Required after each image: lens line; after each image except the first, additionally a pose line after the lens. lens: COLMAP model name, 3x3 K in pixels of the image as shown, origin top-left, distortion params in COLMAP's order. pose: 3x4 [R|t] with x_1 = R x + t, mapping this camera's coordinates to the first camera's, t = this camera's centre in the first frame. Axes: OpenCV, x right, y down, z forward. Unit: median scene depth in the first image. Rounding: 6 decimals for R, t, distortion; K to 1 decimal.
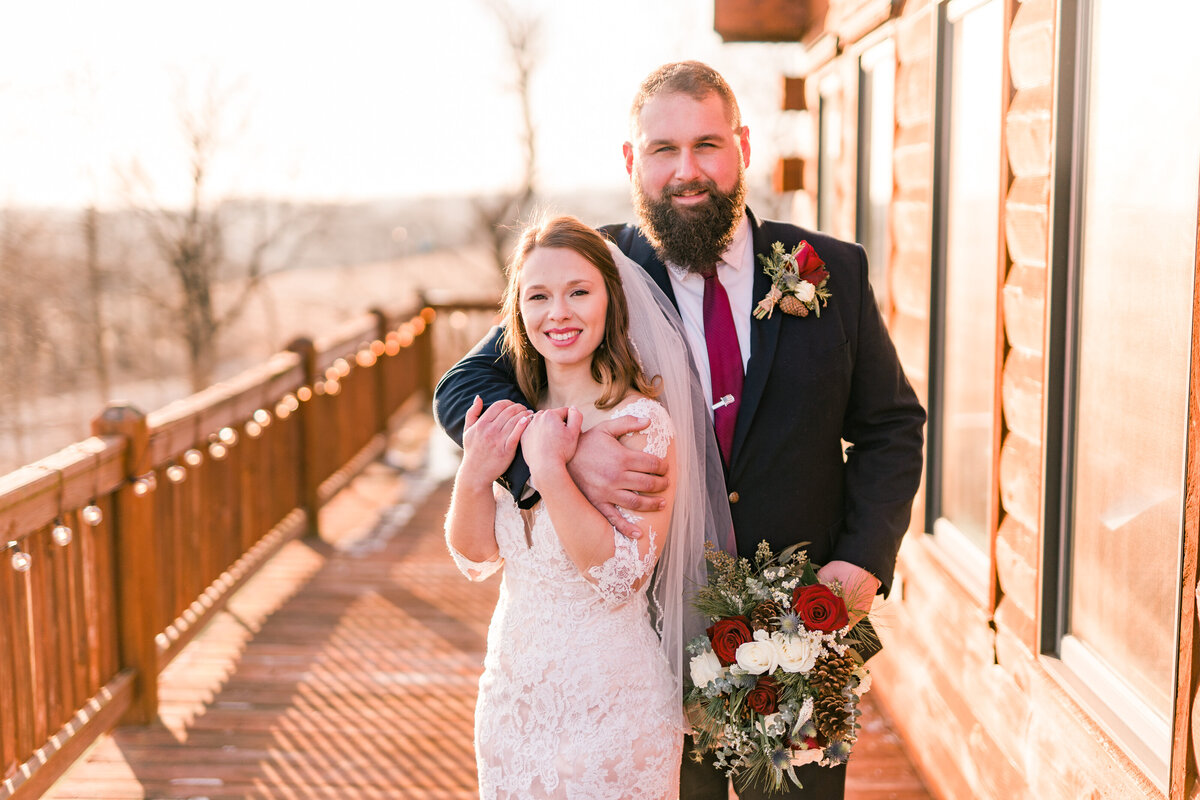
lens RADIAL K [[1816.7, 0, 600.0], [0, 1816.7, 400.0], [0, 0, 1]] dist [0.035029, -0.407857]
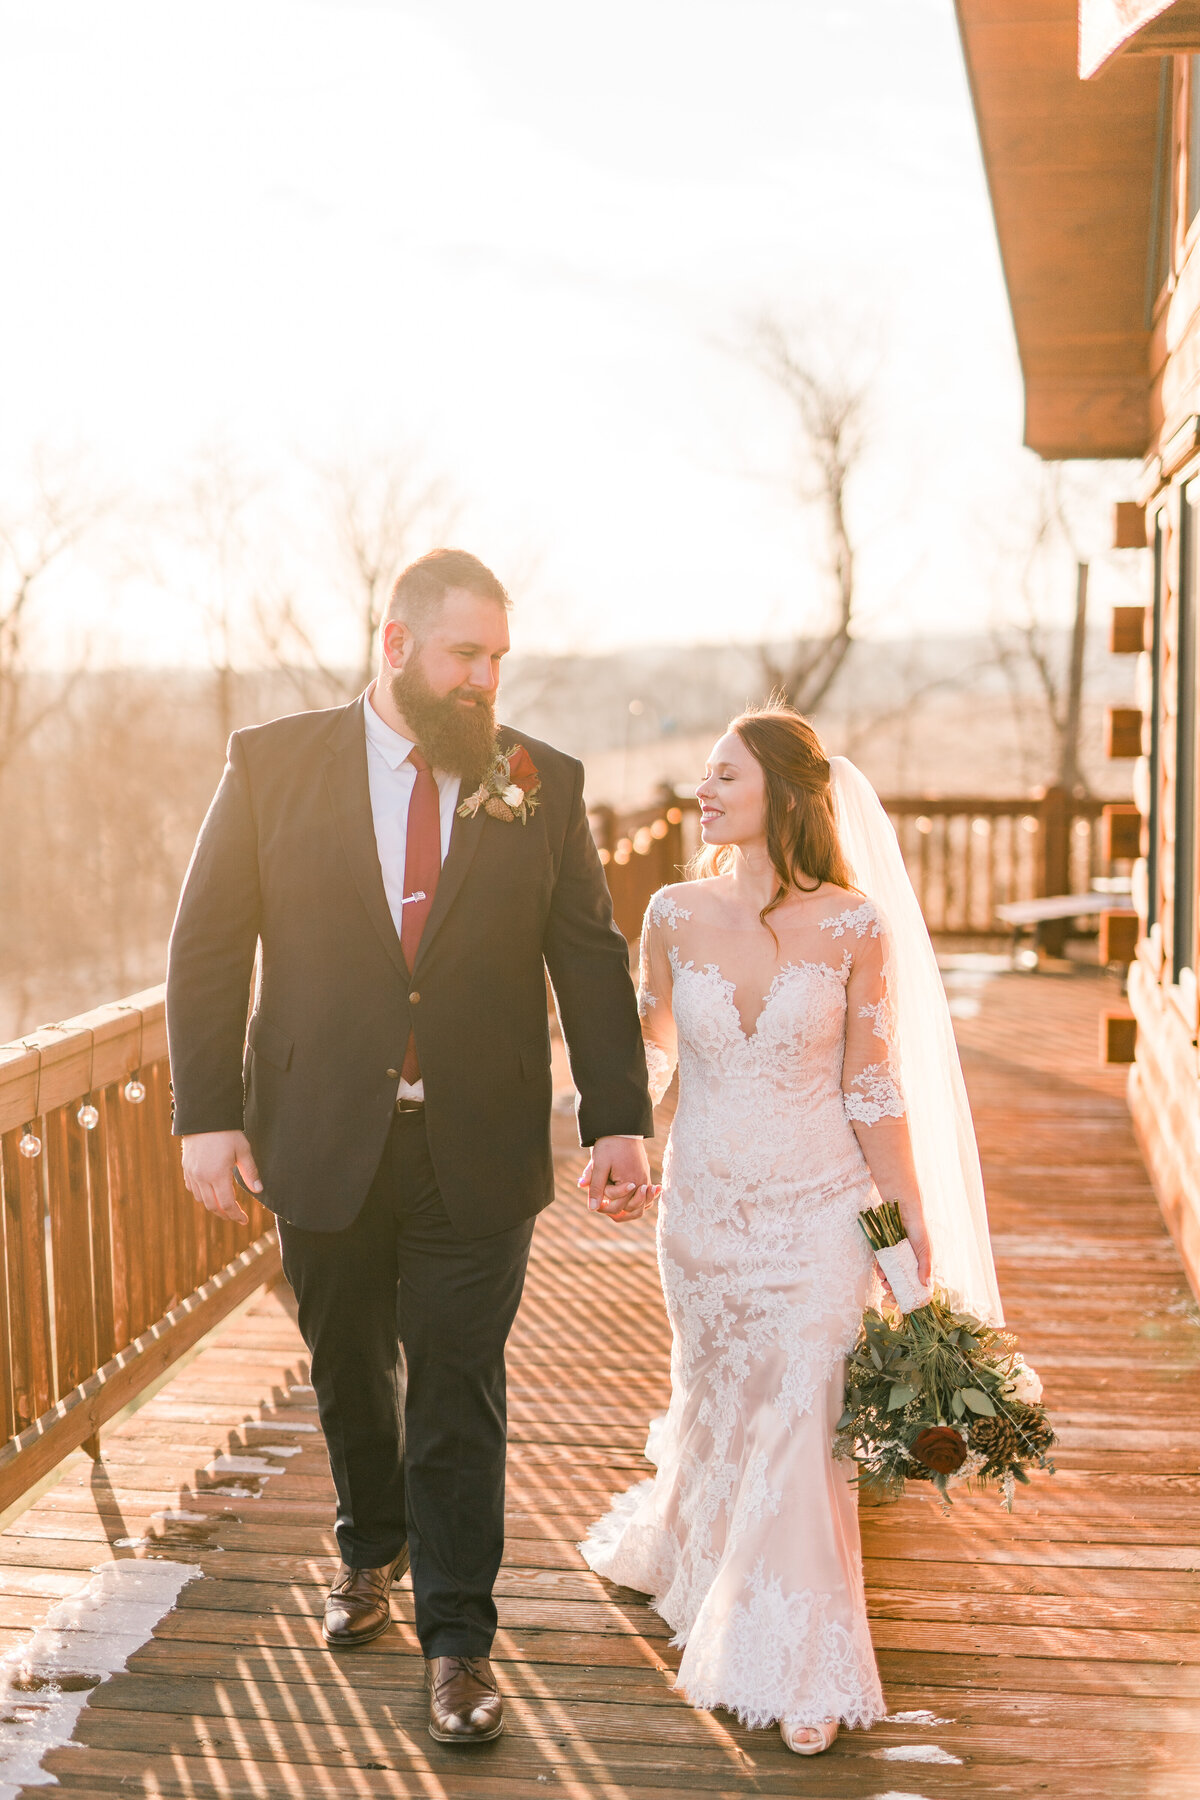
lens RADIAL K [[2725.0, 0, 600.0], [0, 2725.0, 900.0], [0, 0, 1]] dist [0.035029, -0.407857]
pose [[0.990824, -0.004446, -0.135085, 0.062489], [0.002158, 0.999852, -0.017079, 0.015101], [0.135141, 0.016631, 0.990687, -0.271235]]
